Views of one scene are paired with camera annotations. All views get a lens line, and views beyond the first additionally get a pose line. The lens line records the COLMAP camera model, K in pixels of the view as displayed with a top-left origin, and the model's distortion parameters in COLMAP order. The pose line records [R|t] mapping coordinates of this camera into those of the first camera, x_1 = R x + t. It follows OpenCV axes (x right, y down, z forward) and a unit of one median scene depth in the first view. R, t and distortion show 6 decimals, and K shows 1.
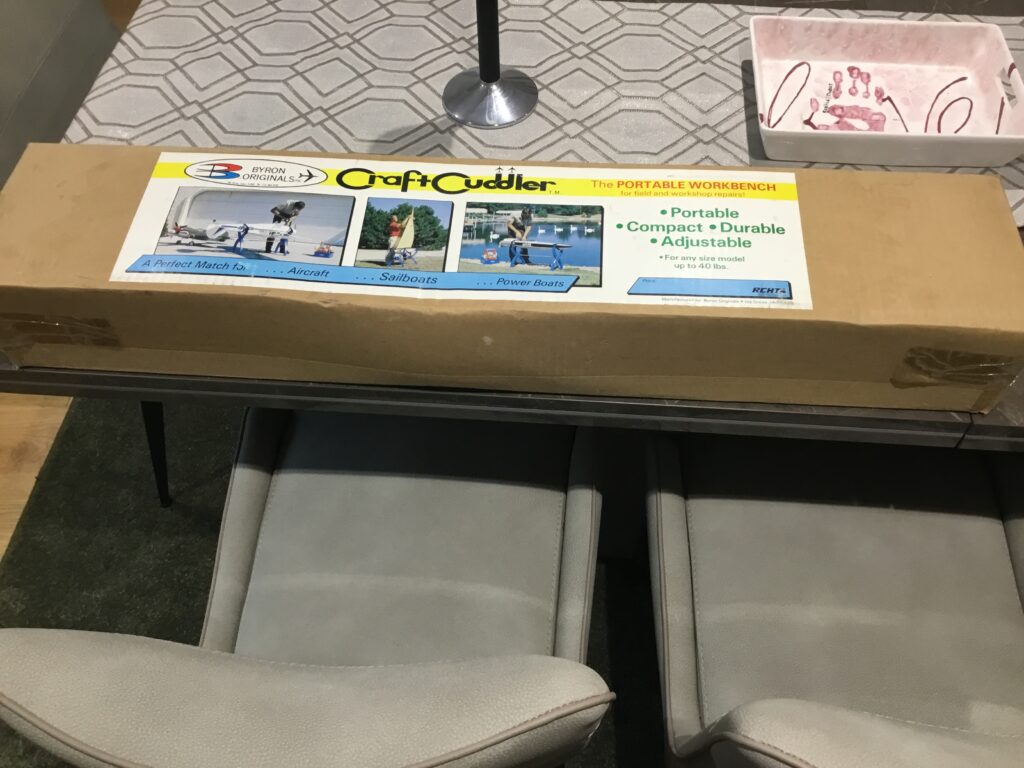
lens RADIAL K [[924.7, 0, 506.4], [0, 924.7, 383.8], [0, 0, 1]] dist [0.094989, -0.188344]
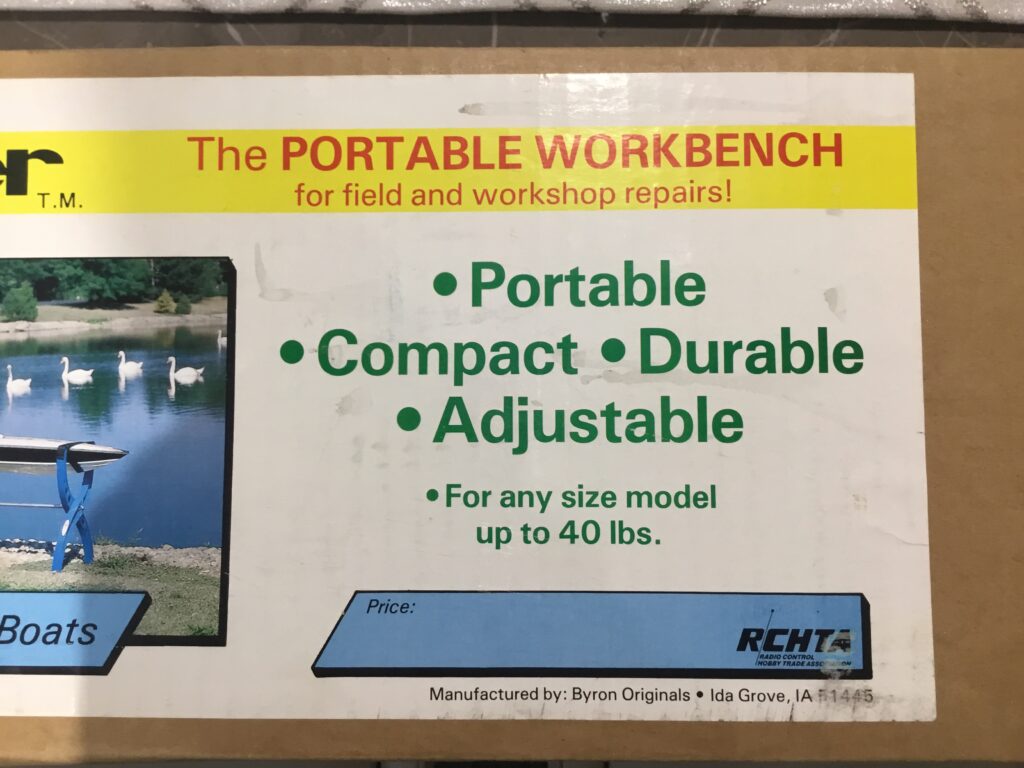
lens RADIAL K [[924.7, 0, 521.8], [0, 924.7, 381.9], [0, 0, 1]] dist [0.094989, -0.188344]
pose [[0.996762, -0.076150, 0.025828, 0.184051], [0.053166, 0.865083, 0.498803, -0.300112], [-0.060327, -0.495814, 0.866331, 0.744209]]
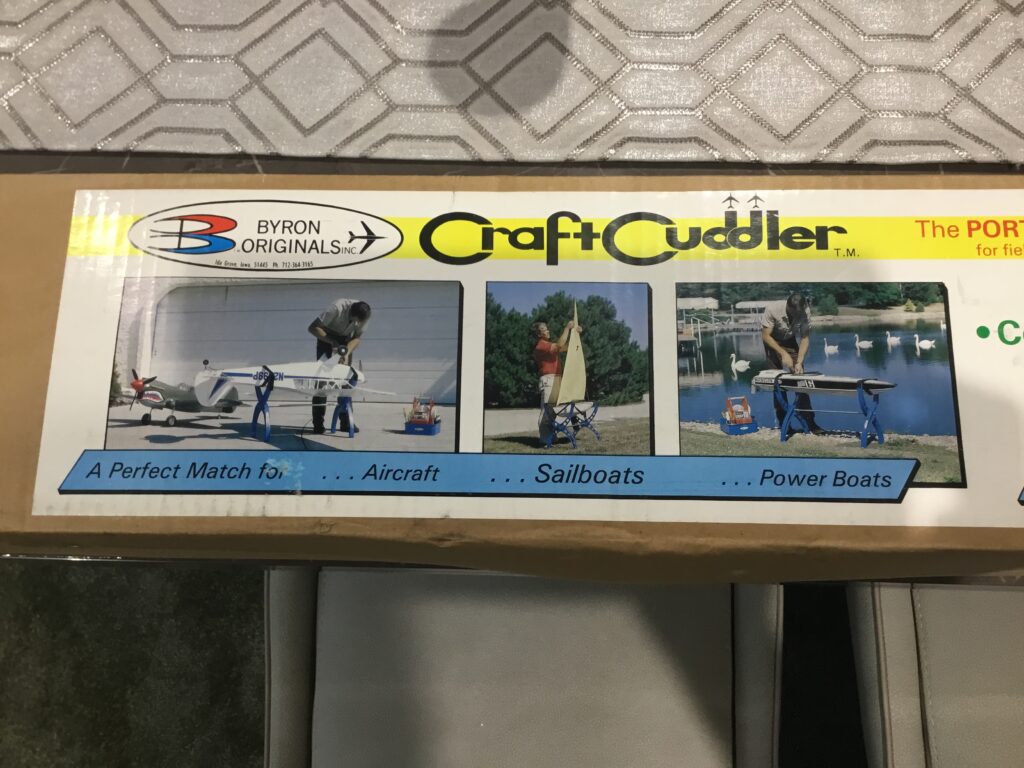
lens RADIAL K [[924.7, 0, 501.7], [0, 924.7, 382.2], [0, 0, 1]] dist [0.094989, -0.188344]
pose [[0.998306, -0.058014, -0.004388, -0.145748], [0.055920, 0.935986, 0.347567, -0.340310], [-0.016056, -0.347223, 0.937645, 0.504360]]
